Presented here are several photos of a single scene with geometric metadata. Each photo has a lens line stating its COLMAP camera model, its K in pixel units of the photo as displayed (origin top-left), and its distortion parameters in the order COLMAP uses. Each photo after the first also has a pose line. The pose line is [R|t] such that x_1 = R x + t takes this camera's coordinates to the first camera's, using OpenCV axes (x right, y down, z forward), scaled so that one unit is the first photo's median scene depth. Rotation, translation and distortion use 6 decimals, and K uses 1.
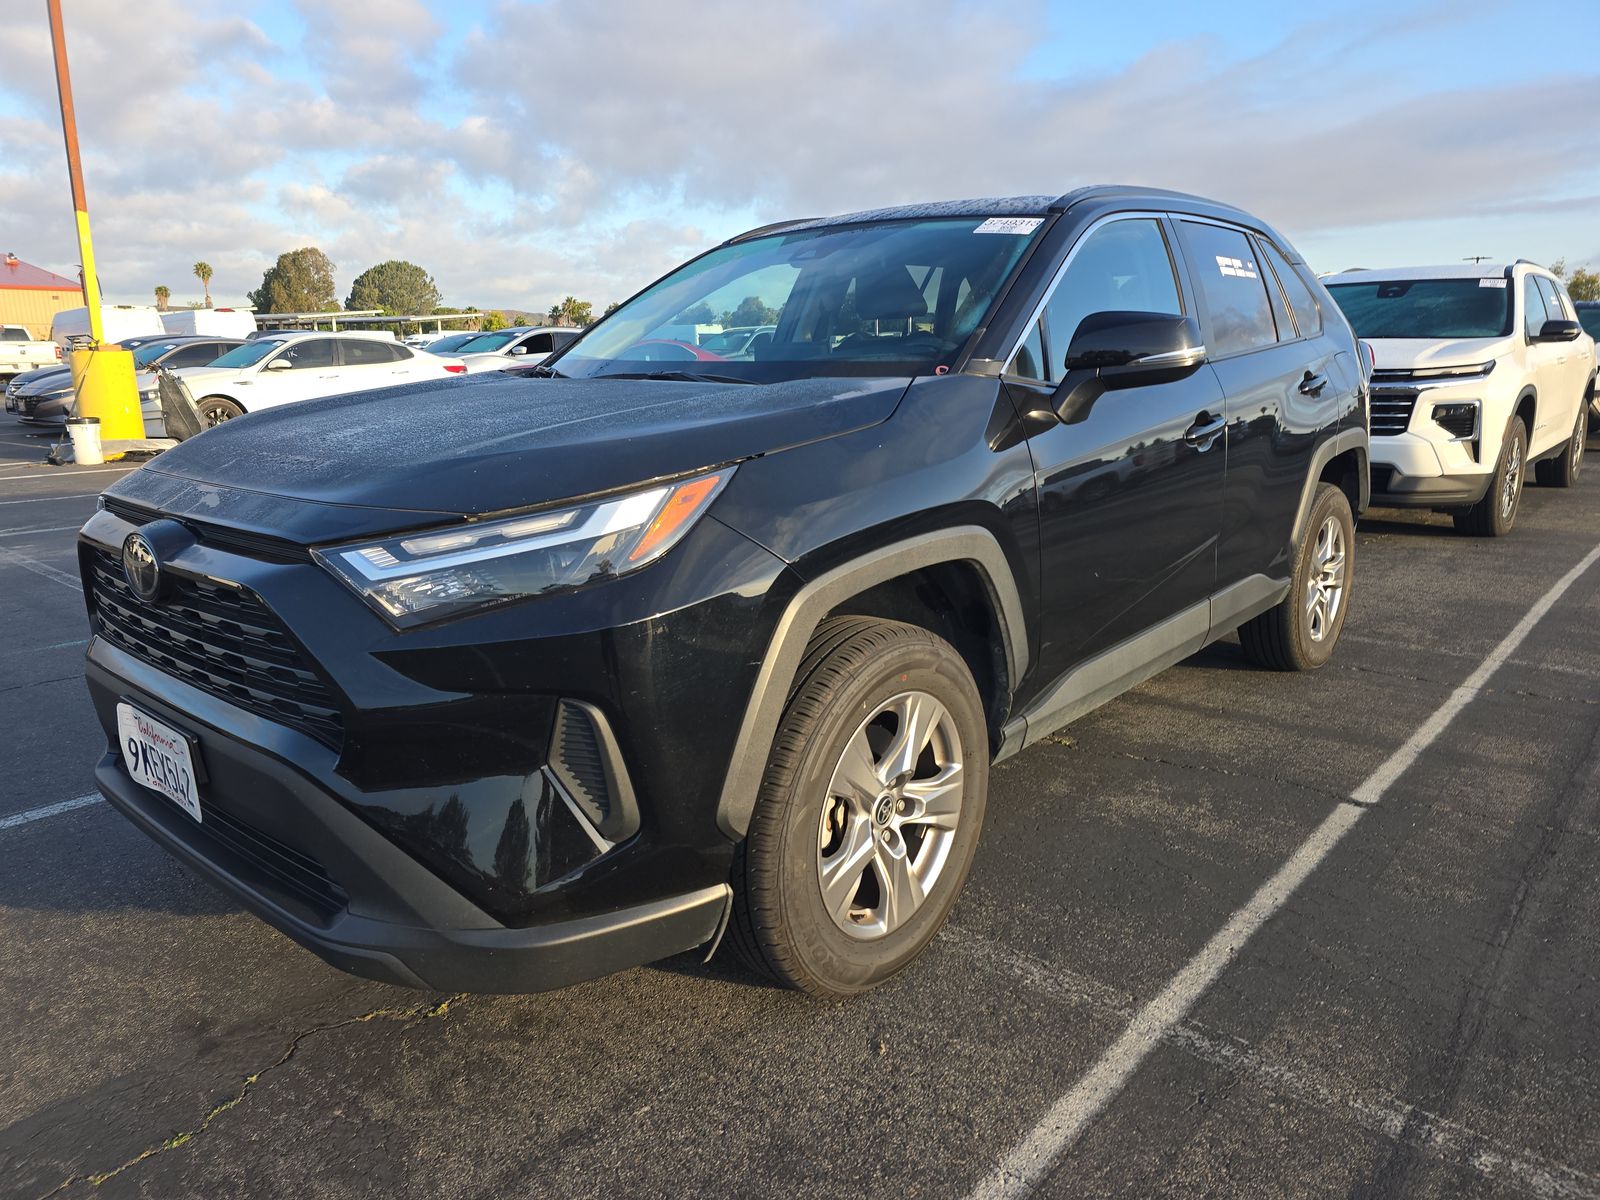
lens RADIAL K [[1085.3, 0, 791.3], [0, 1085.3, 599.0], [0, 0, 1]] dist [0.026402, -0.009962]
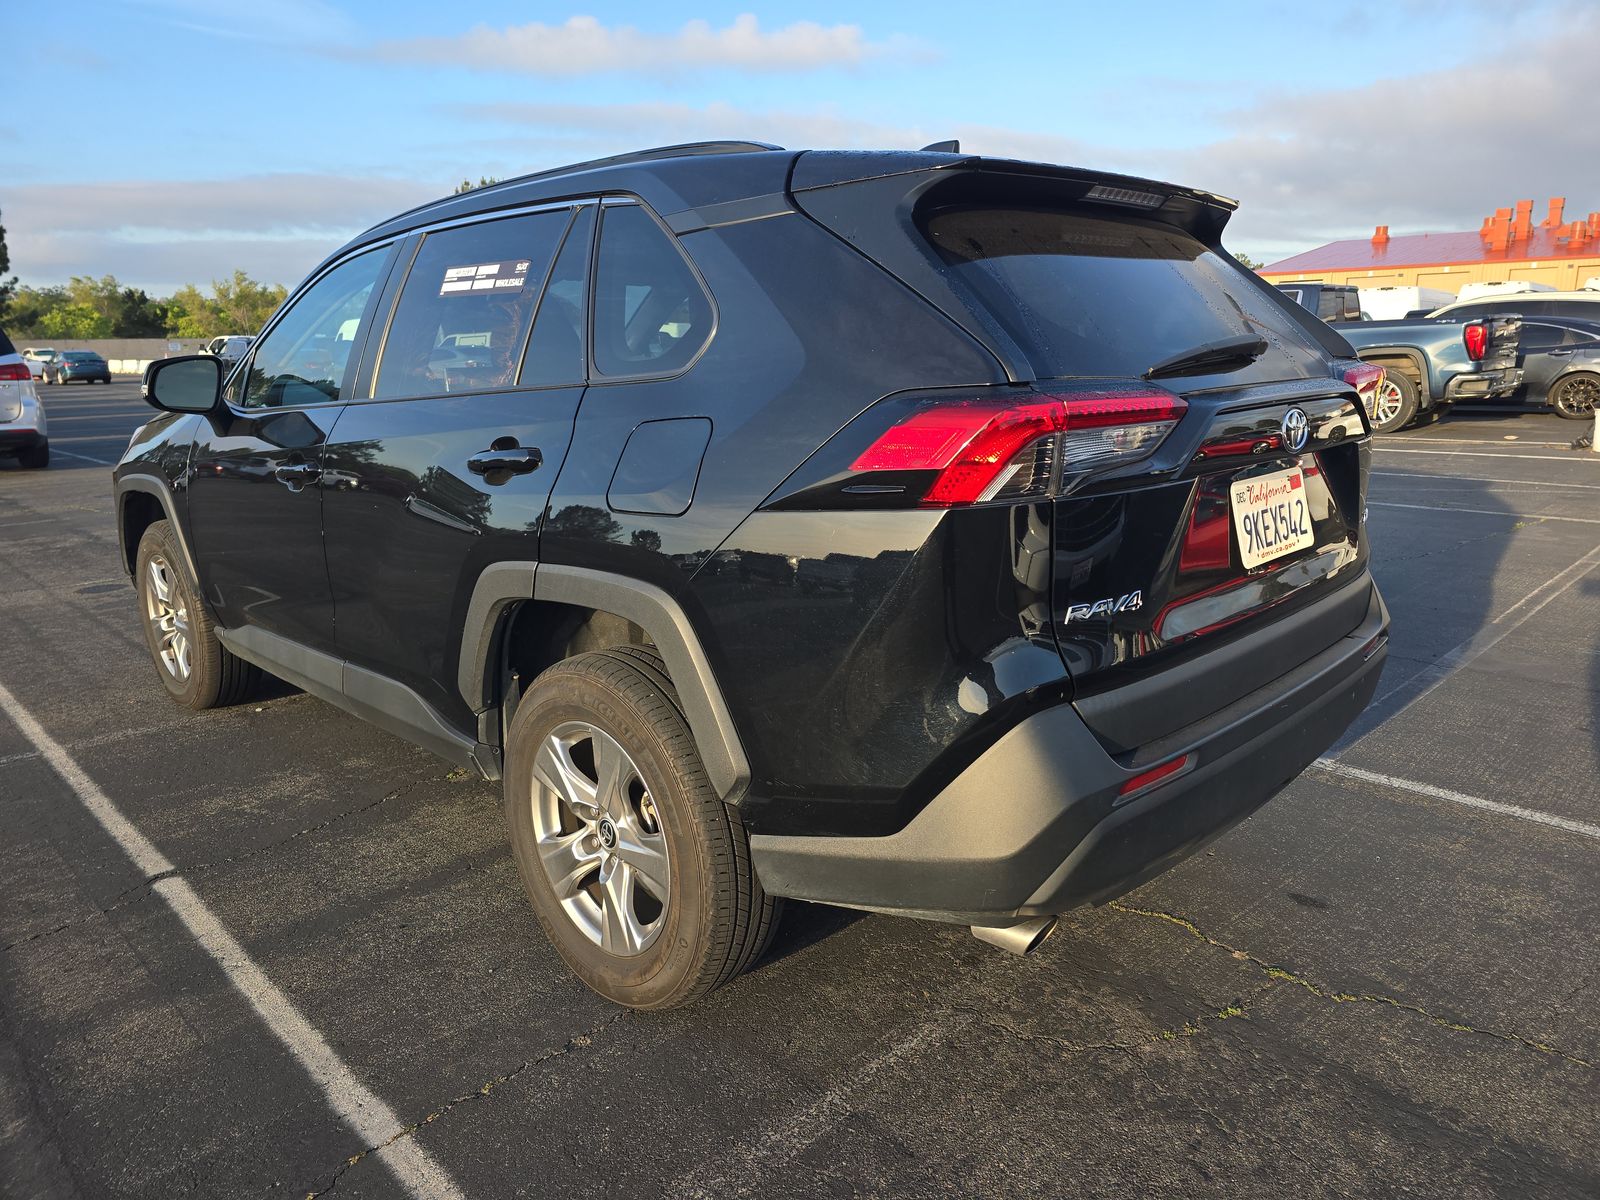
lens RADIAL K [[1085.3, 0, 789.1], [0, 1085.3, 594.9], [0, 0, 1]] dist [0.026402, -0.009962]
pose [[-0.085997, 0.231224, -0.969092, 1.414352], [-0.184738, 0.952127, 0.243570, -0.397591], [0.979018, 0.199974, -0.039164, 1.611411]]
